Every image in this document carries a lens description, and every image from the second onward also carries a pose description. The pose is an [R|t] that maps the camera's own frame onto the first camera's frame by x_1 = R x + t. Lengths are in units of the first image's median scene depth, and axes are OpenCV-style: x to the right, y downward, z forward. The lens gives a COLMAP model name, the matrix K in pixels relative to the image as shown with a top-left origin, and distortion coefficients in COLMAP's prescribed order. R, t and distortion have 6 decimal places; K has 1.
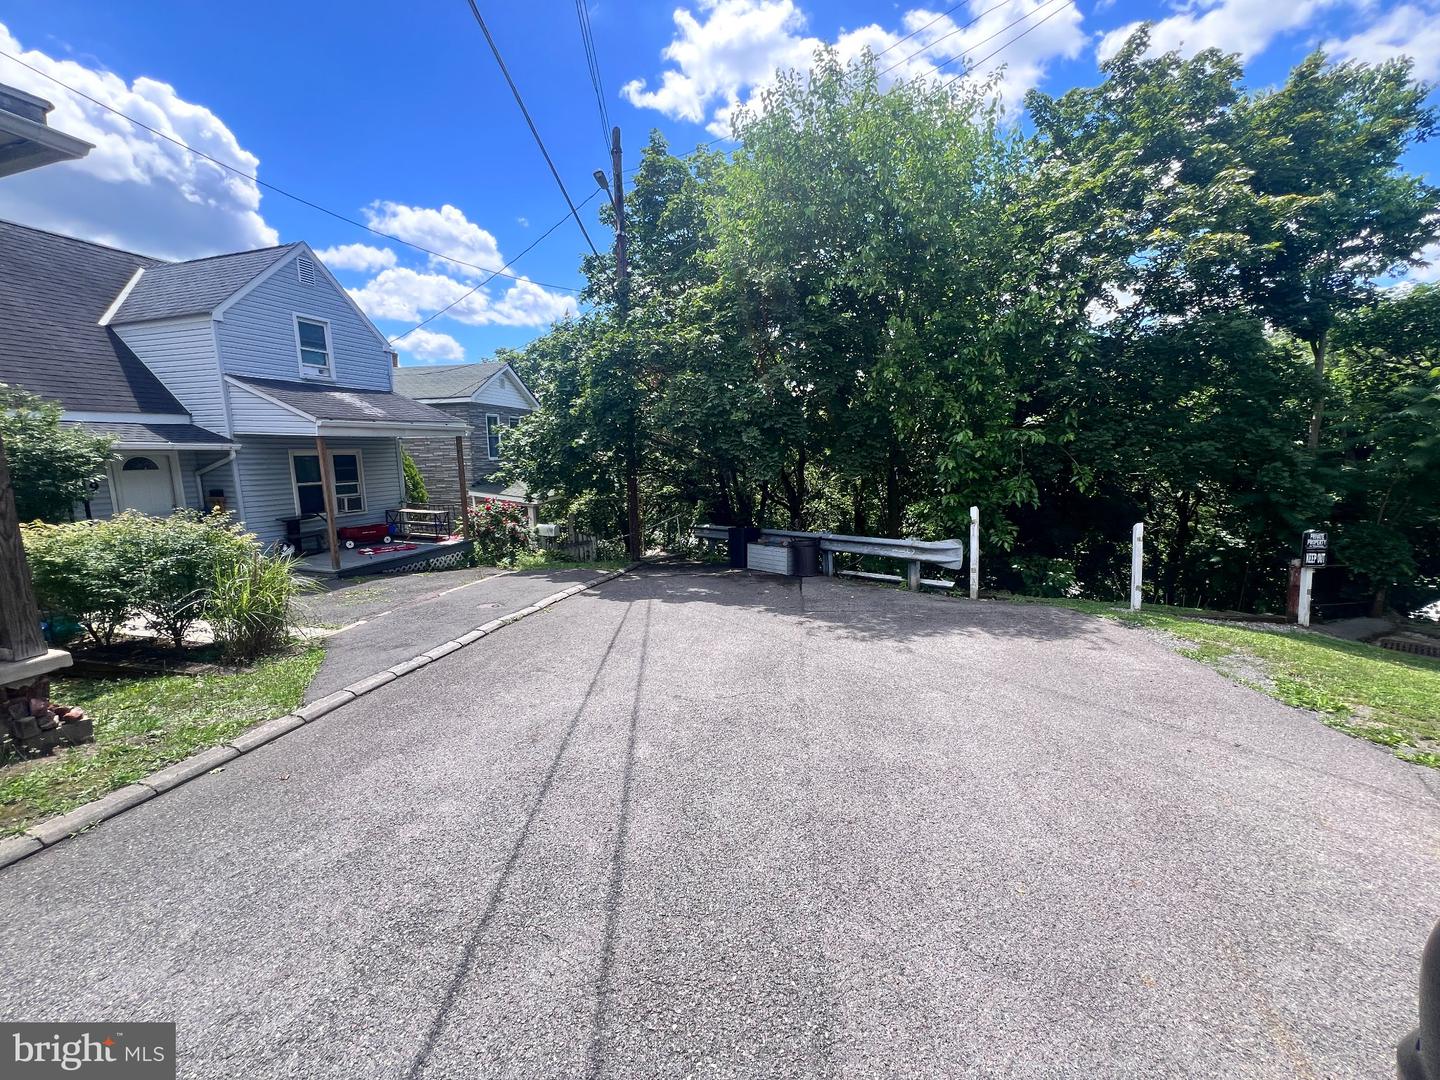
lens RADIAL K [[580.3, 0, 715.2], [0, 580.3, 542.7], [0, 0, 1]] dist [-0.000858, 0.000615]
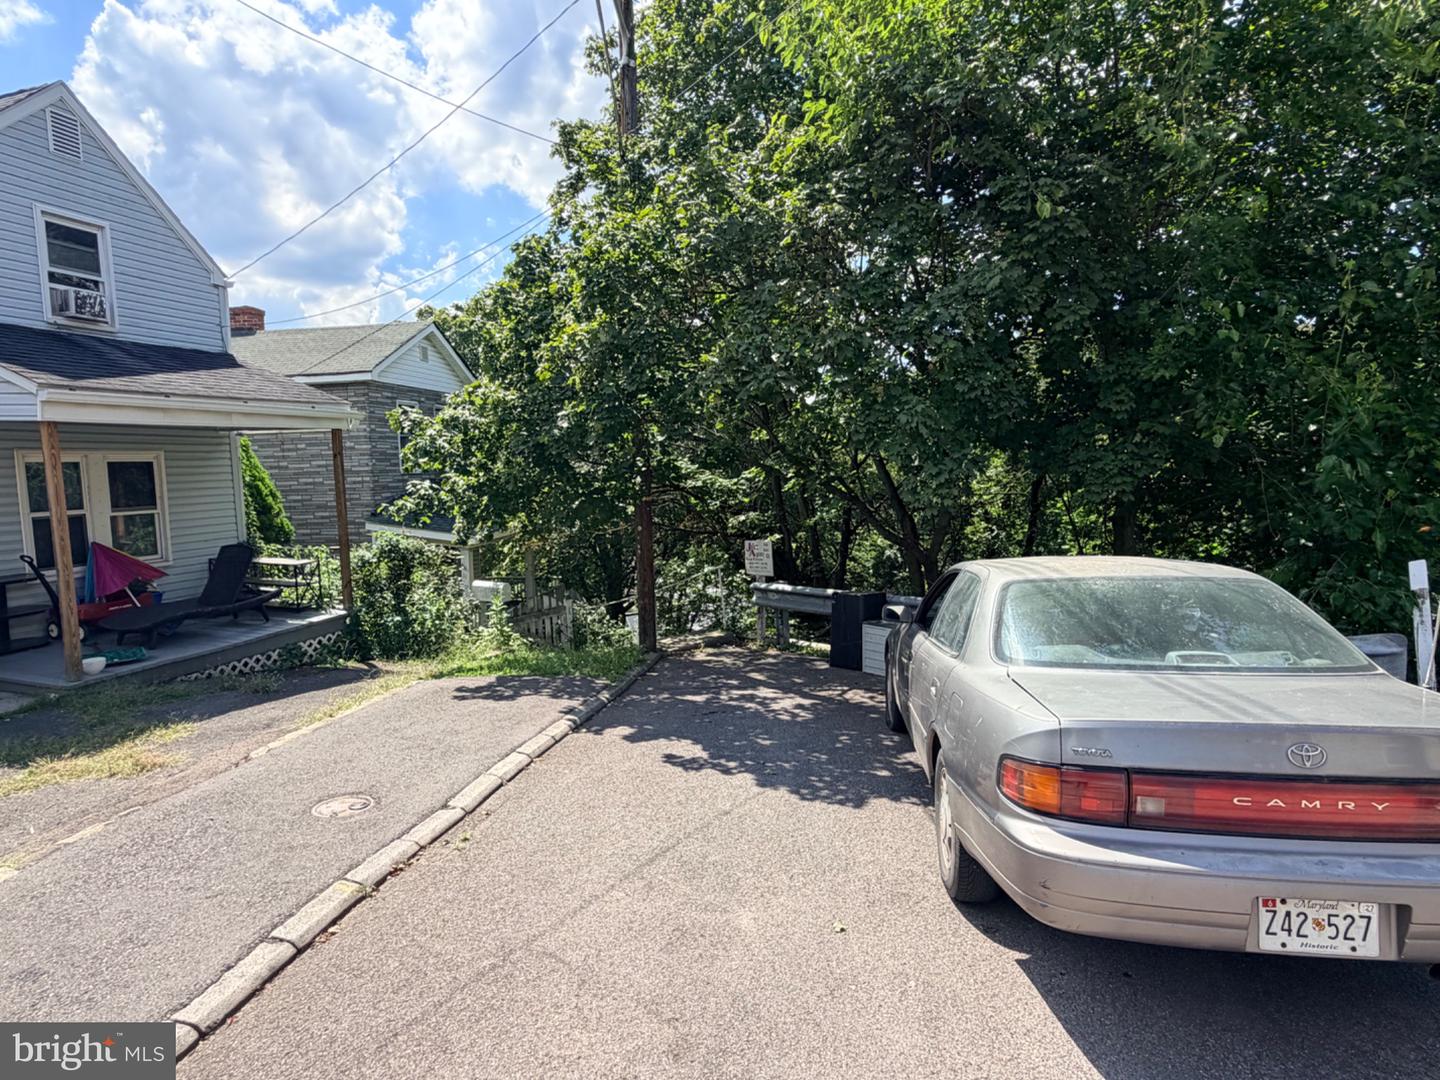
lens RADIAL K [[759.6, 0, 720.0], [0, 759.6, 540.0], [0, 0, 1]] dist [-0.000299, -0.000120]
pose [[0.999979, 0.001236, 0.006339, -0.073477], [-0.000824, 0.997915, -0.064539, -0.028806], [-0.006406, 0.064533, 0.997895, 0.266741]]
